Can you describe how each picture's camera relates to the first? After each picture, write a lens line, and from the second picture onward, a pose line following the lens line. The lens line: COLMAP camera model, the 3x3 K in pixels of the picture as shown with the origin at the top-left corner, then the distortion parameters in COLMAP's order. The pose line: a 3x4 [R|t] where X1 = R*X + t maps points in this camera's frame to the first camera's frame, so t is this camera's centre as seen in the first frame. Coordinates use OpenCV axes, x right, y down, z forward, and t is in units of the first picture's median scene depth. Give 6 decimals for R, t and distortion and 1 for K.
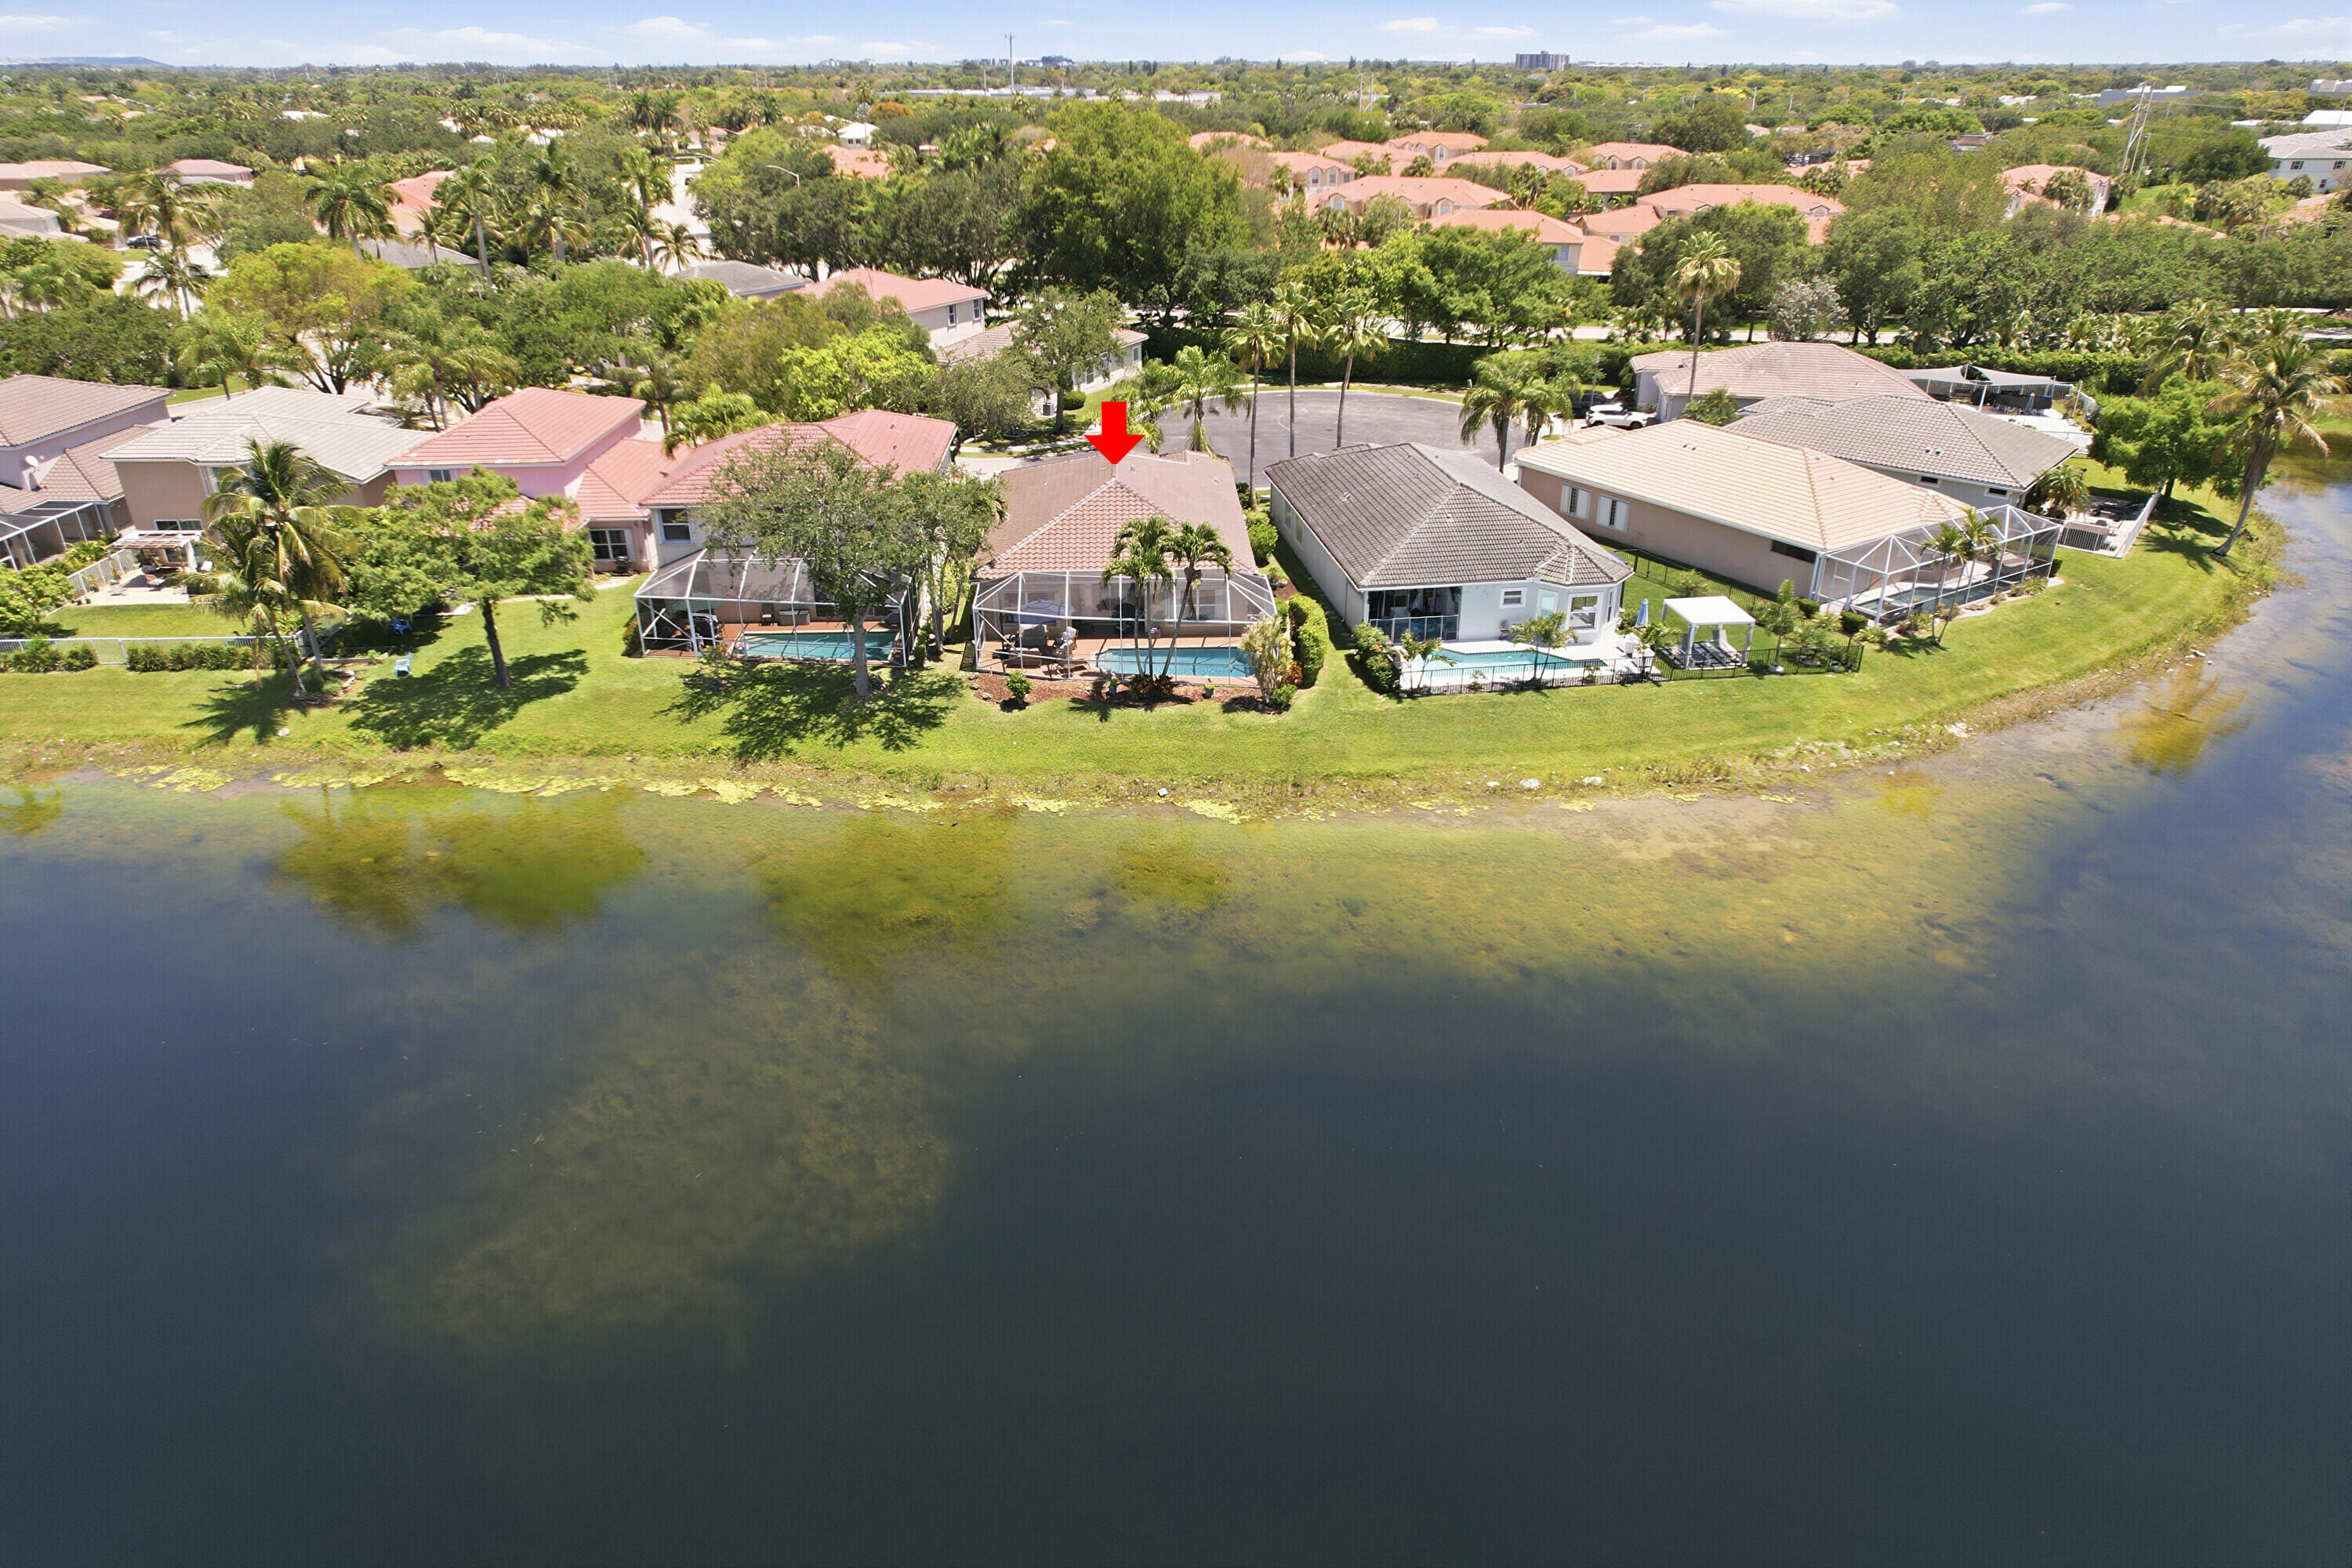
lens RADIAL K [[1492.0, 0, 1175.1], [0, 1492.0, 792.1], [0, 0, 1]] dist [-0.062371, 0.053126]
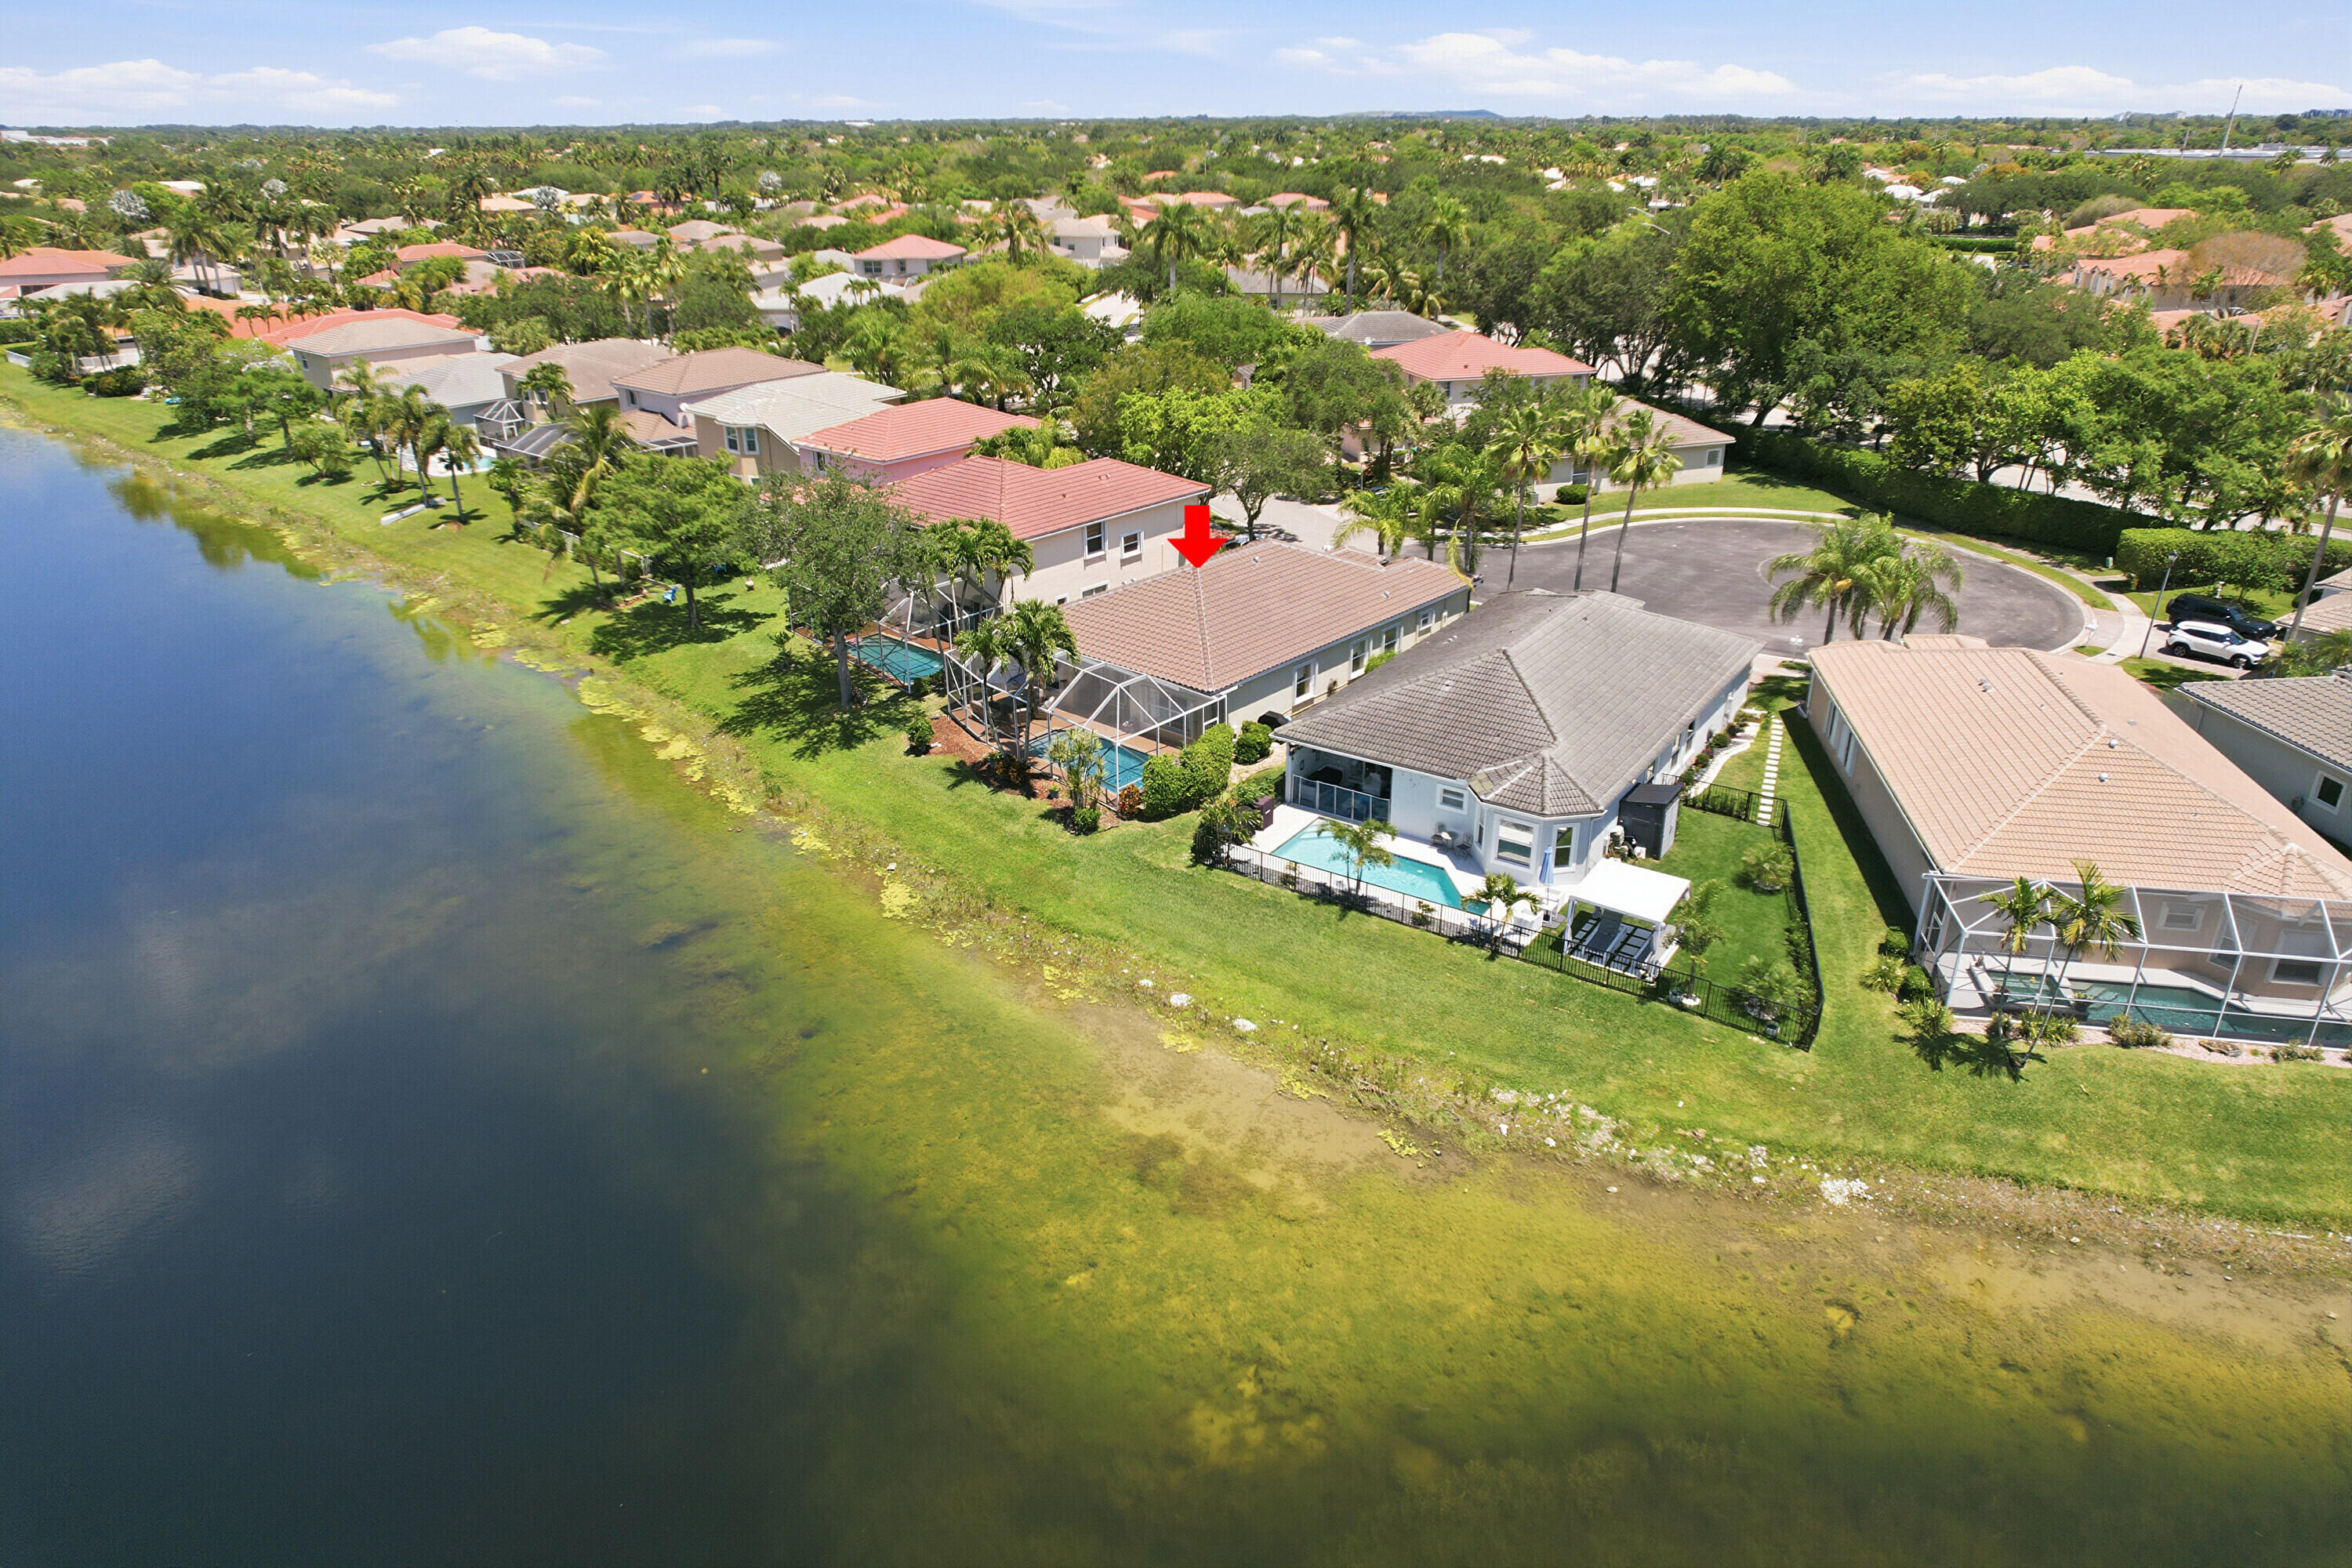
lens RADIAL K [[1492.0, 0, 1174.9], [0, 1492.0, 782.2], [0, 0, 1]] dist [-0.062371, 0.053126]
pose [[0.727504, 0.279577, -0.626558, 0.596365], [-0.300937, 0.950706, 0.074795, -0.149651], [0.616584, 0.134141, 0.775778, 0.285285]]
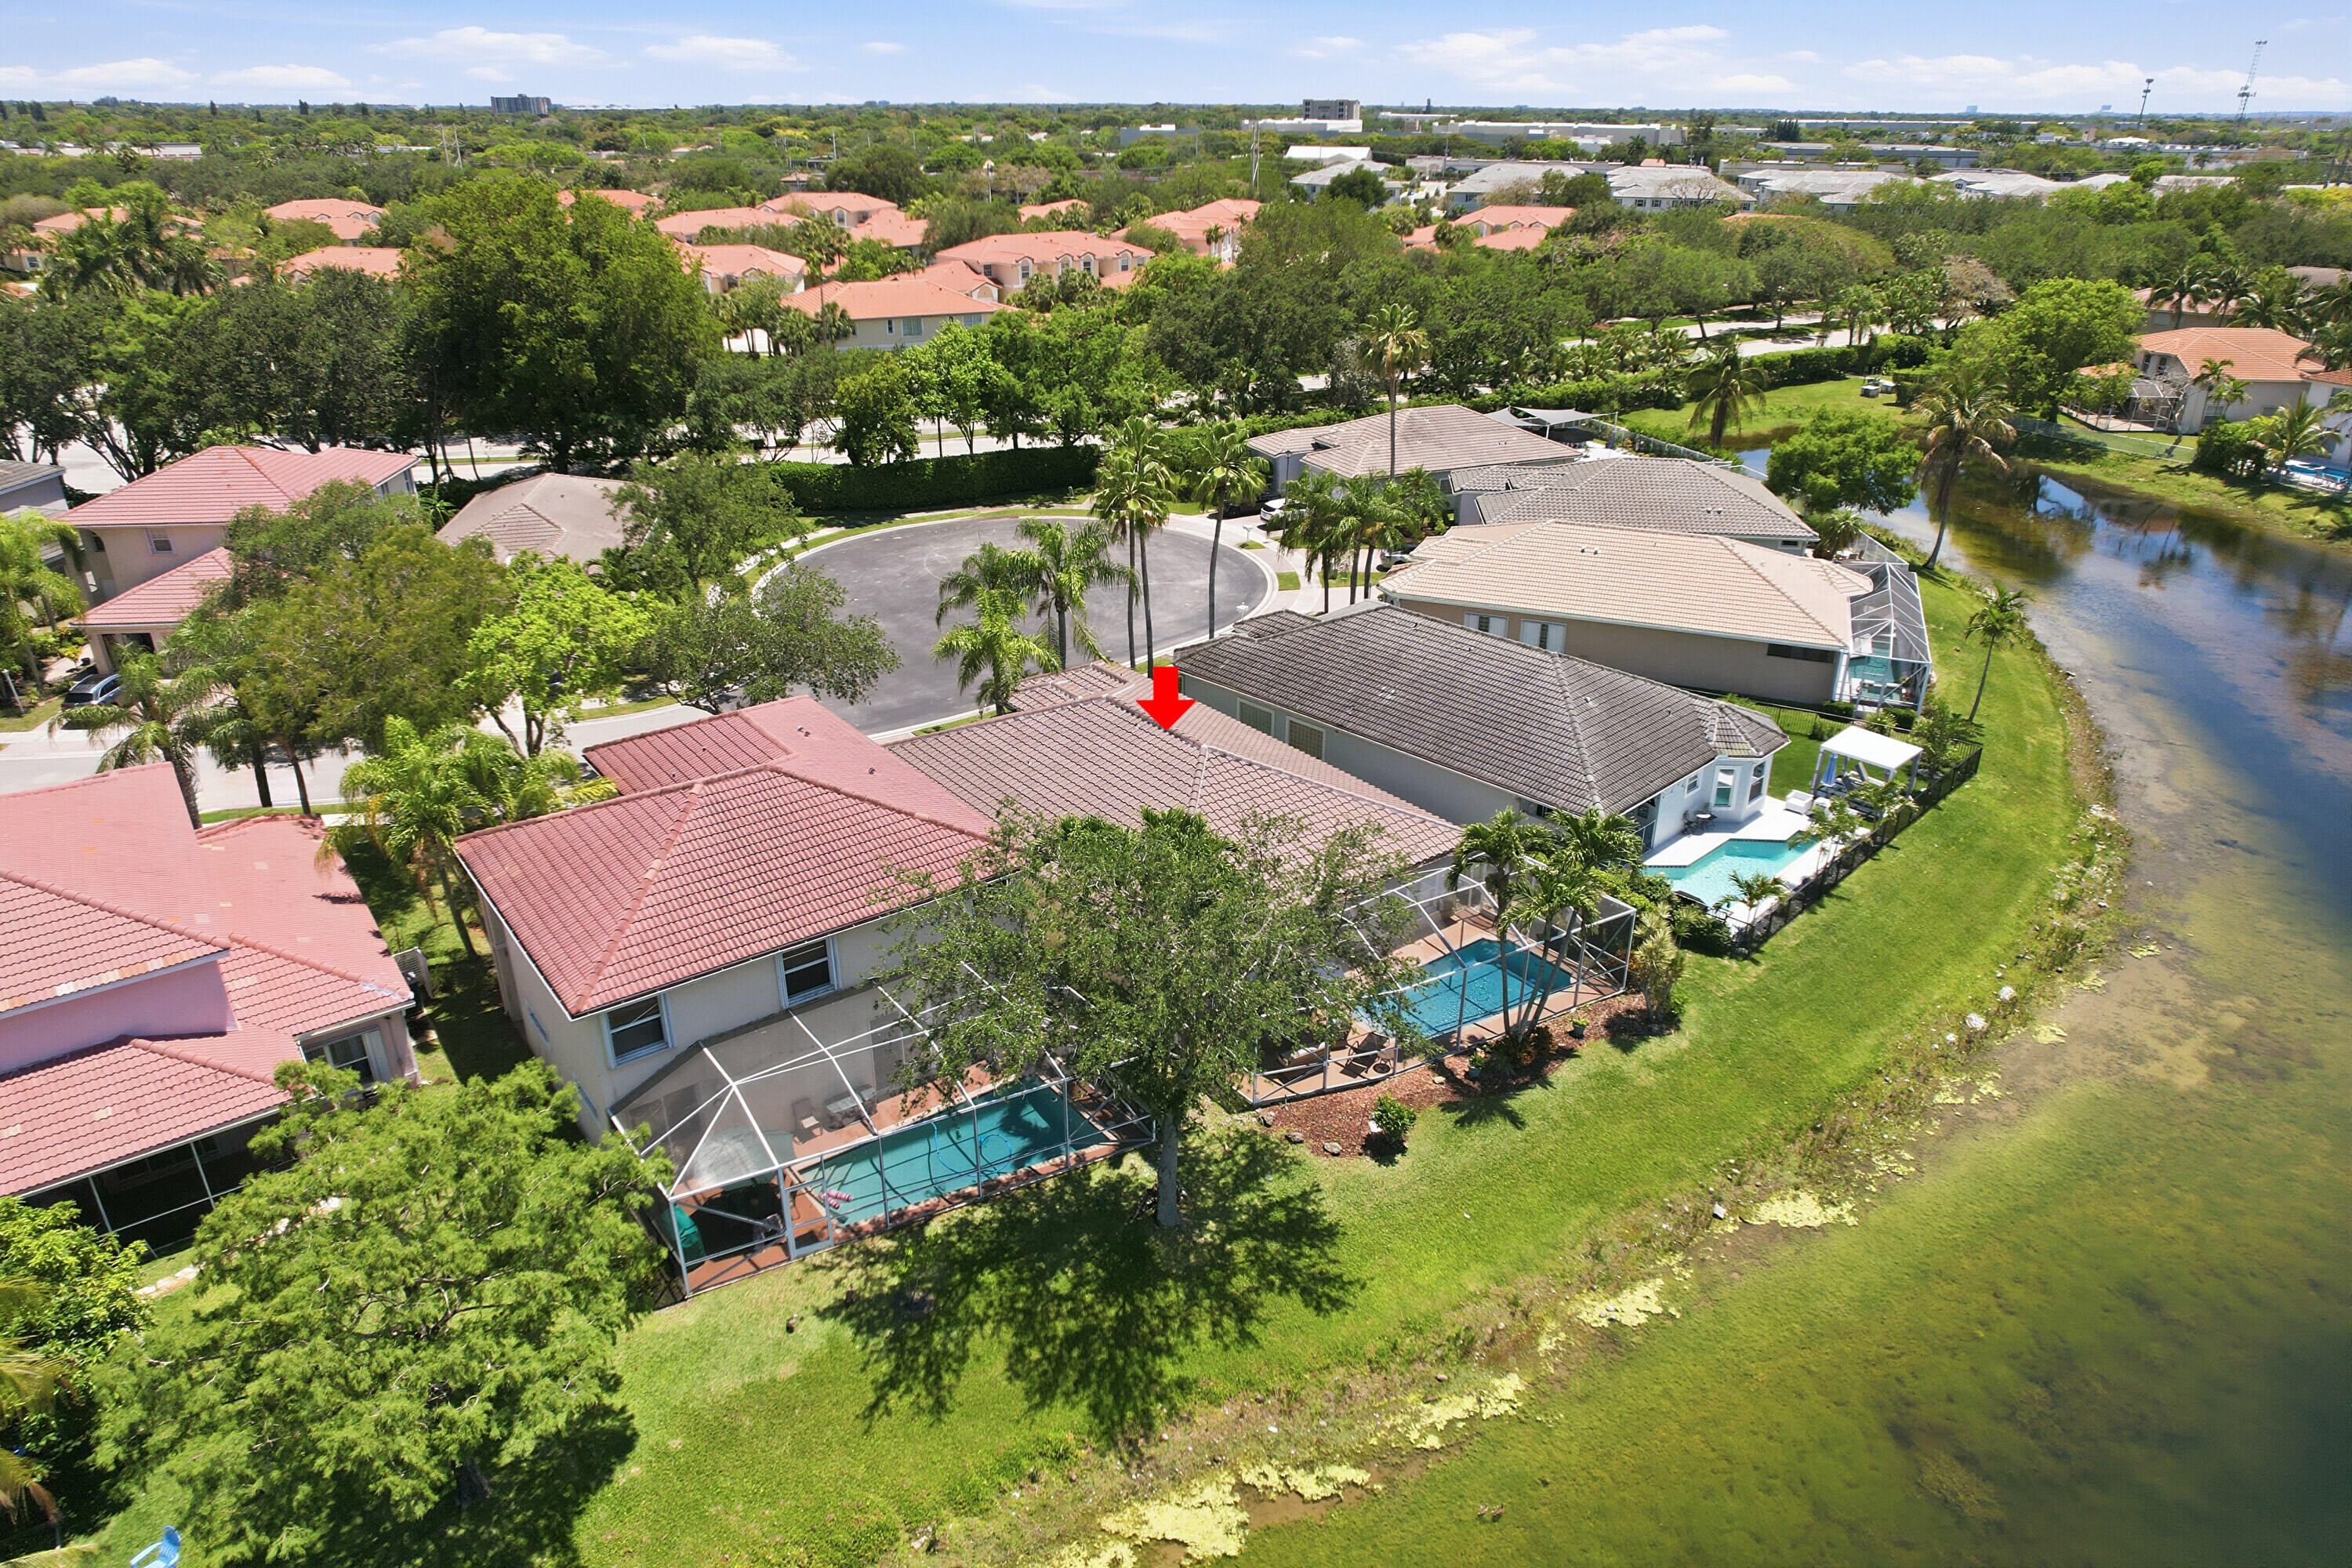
lens RADIAL K [[1492.0, 0, 1173.7], [0, 1492.0, 783.0], [0, 0, 1]] dist [-0.062371, 0.053126]
pose [[0.814001, -0.239598, 0.529145, -0.431478], [0.254634, 0.965958, 0.045676, -0.234743], [-0.522076, 0.097558, 0.847301, 0.439724]]
